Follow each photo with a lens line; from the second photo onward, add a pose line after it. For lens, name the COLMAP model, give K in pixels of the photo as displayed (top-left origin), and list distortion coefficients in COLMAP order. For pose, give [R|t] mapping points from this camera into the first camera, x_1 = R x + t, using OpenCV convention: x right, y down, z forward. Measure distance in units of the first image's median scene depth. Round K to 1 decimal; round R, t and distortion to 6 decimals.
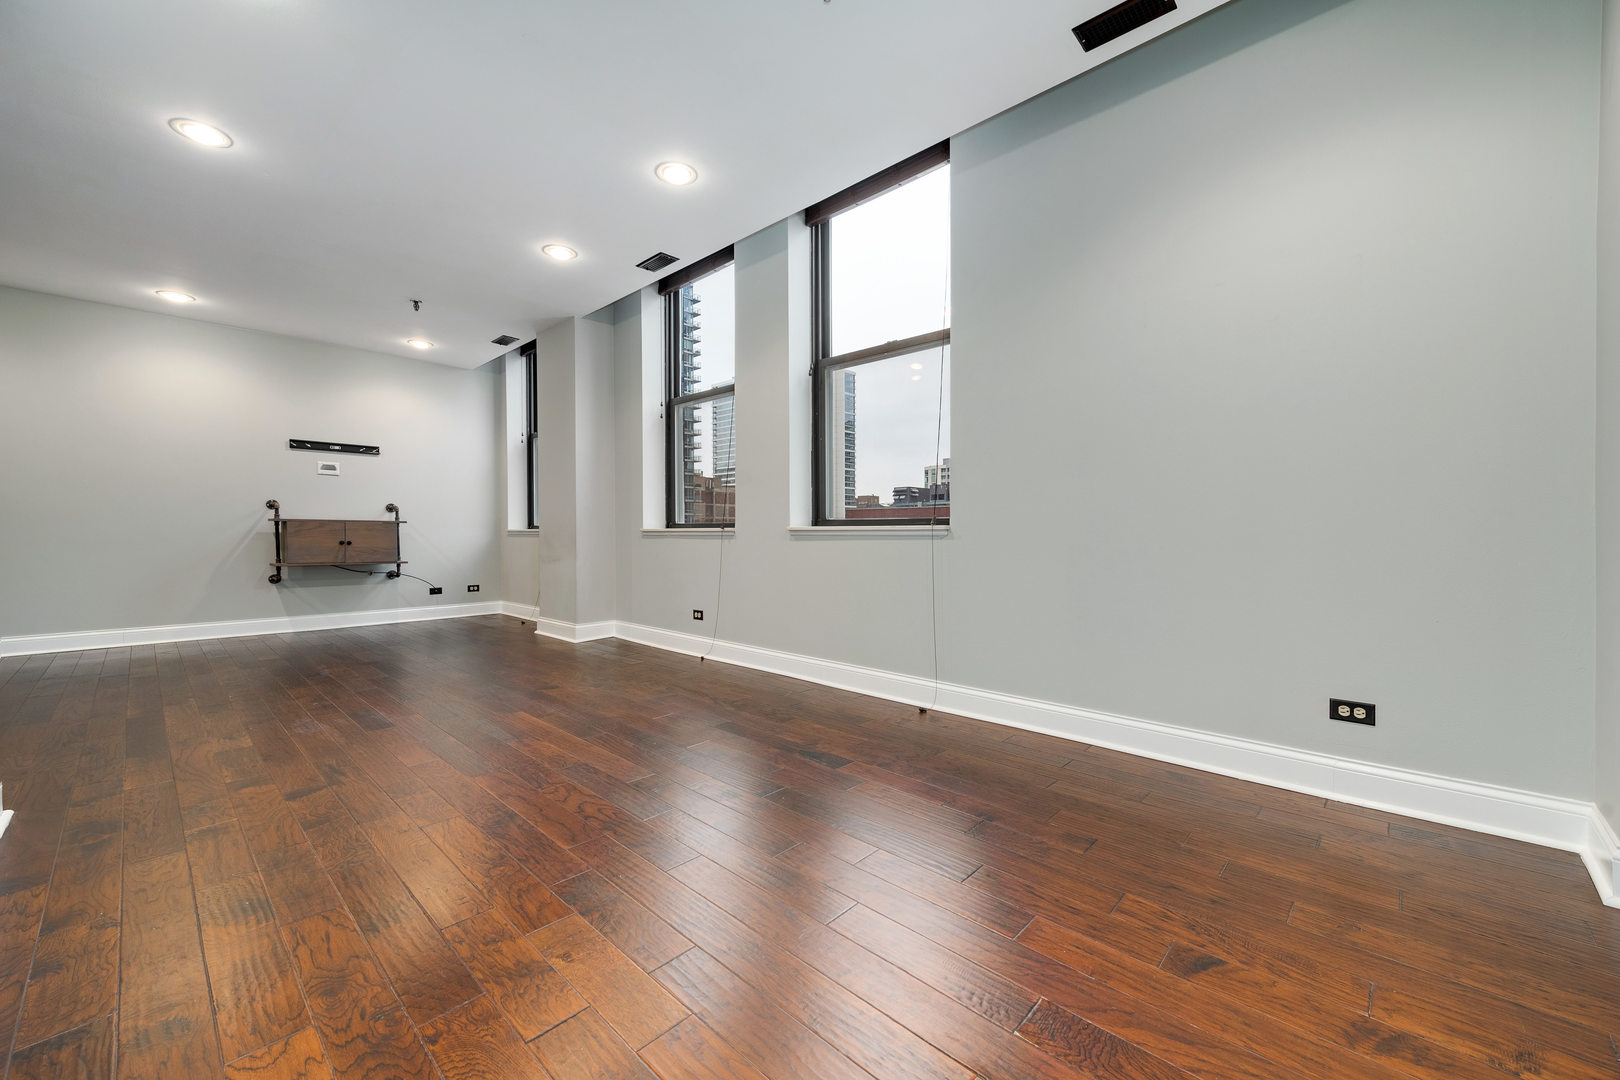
lens RADIAL K [[637.4, 0, 813.6], [0, 637.4, 536.5], [0, 0, 1]] dist [0.003636, -0.000120]
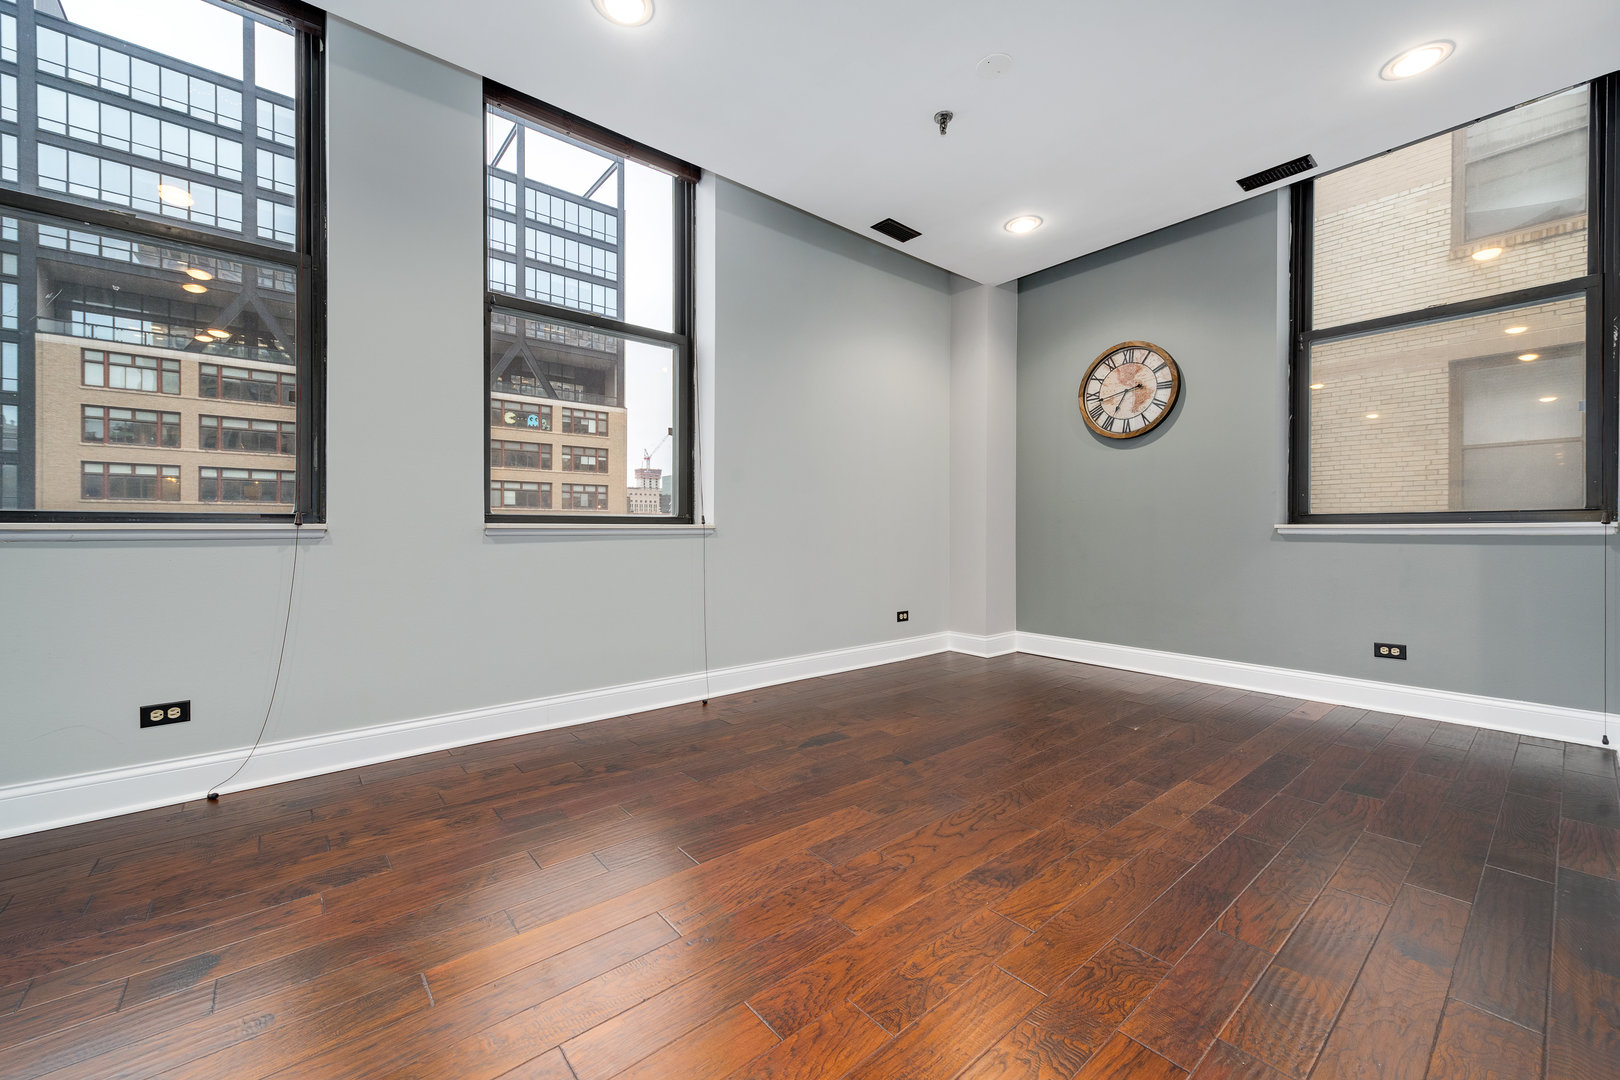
lens RADIAL K [[638.6, 0, 802.0], [0, 638.6, 533.9], [0, 0, 1]] dist [0.007146, -0.000234]
pose [[0.126614, -0.006912, 0.991928, -0.558369], [0.007721, 0.999952, 0.005982, -0.004237], [-0.991922, 0.006901, 0.126661, 0.471996]]
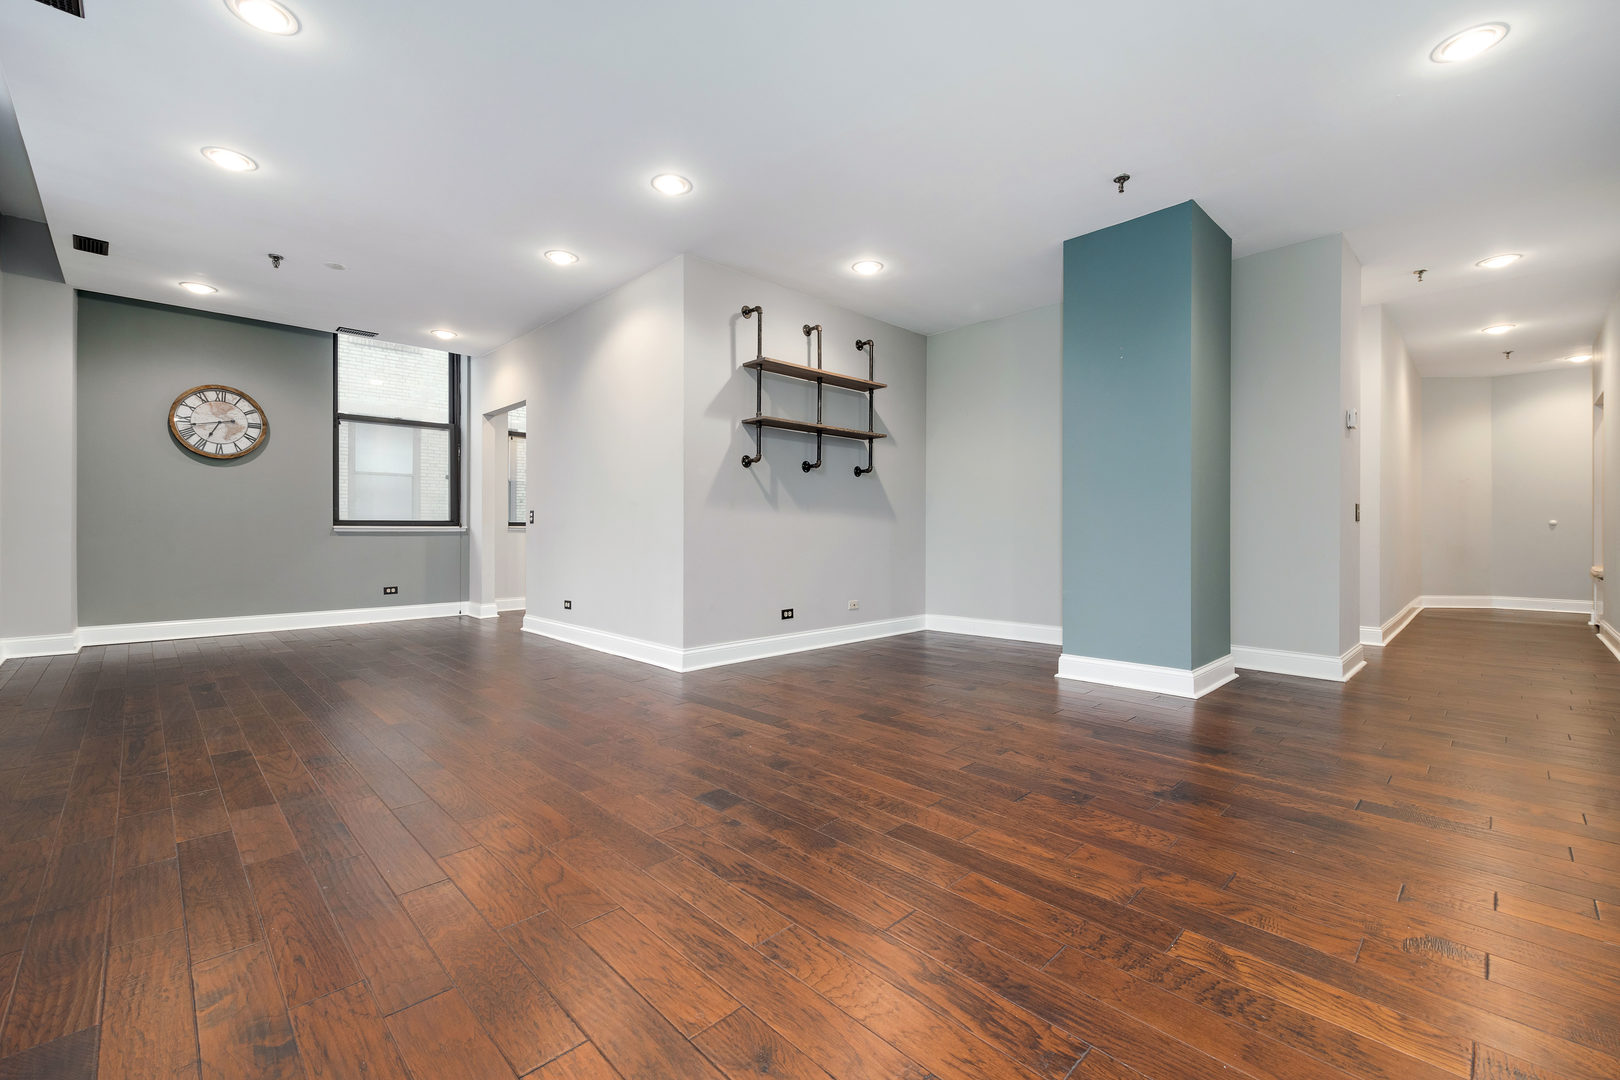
lens RADIAL K [[637.4, 0, 813.6], [0, 637.4, 536.5], [0, 0, 1]] dist [0.003636, -0.000120]
pose [[-0.999279, -0.001052, 0.037950, -0.737531], [-0.000469, 0.999882, 0.015354, -0.006249], [-0.037962, 0.015325, -0.999162, 1.267267]]
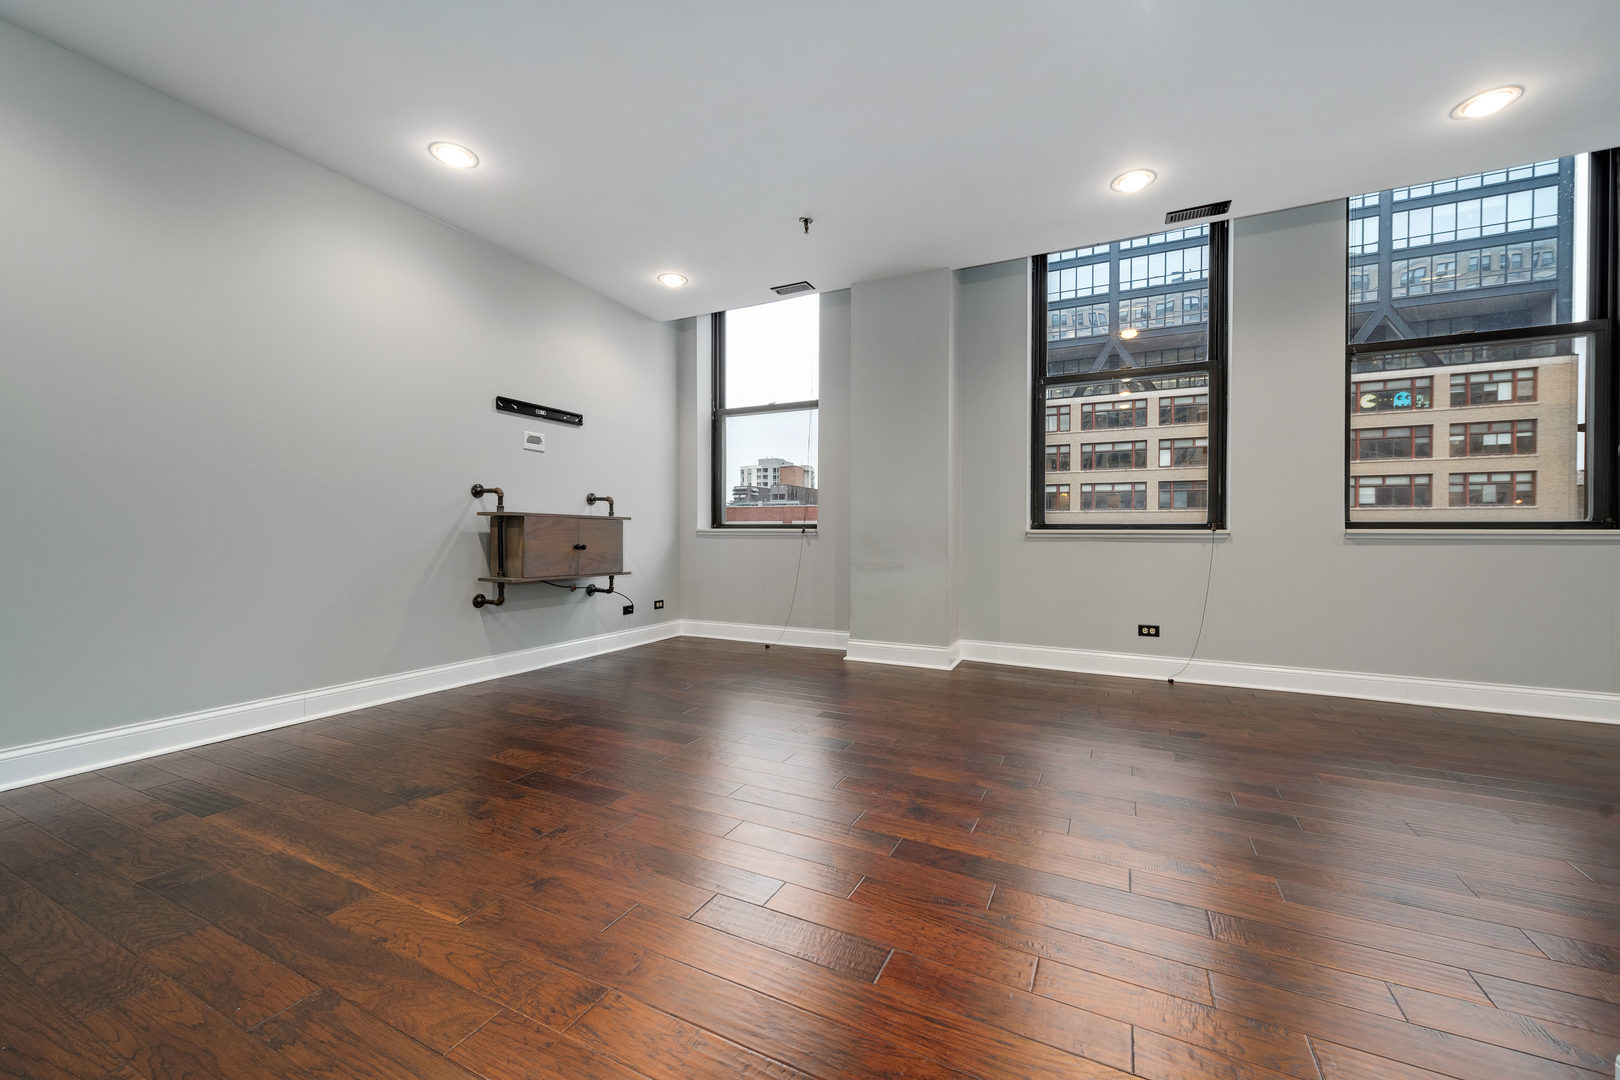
lens RADIAL K [[632.1, 0, 820.8], [0, 632.1, 526.9], [0, 0, 1]] dist [0.008575, -0.000306]
pose [[0.953640, 0.005480, 0.300899, -0.837336], [-0.001543, 0.999910, -0.013320, -0.004261], [-0.300945, 0.012238, 0.953563, 0.301518]]
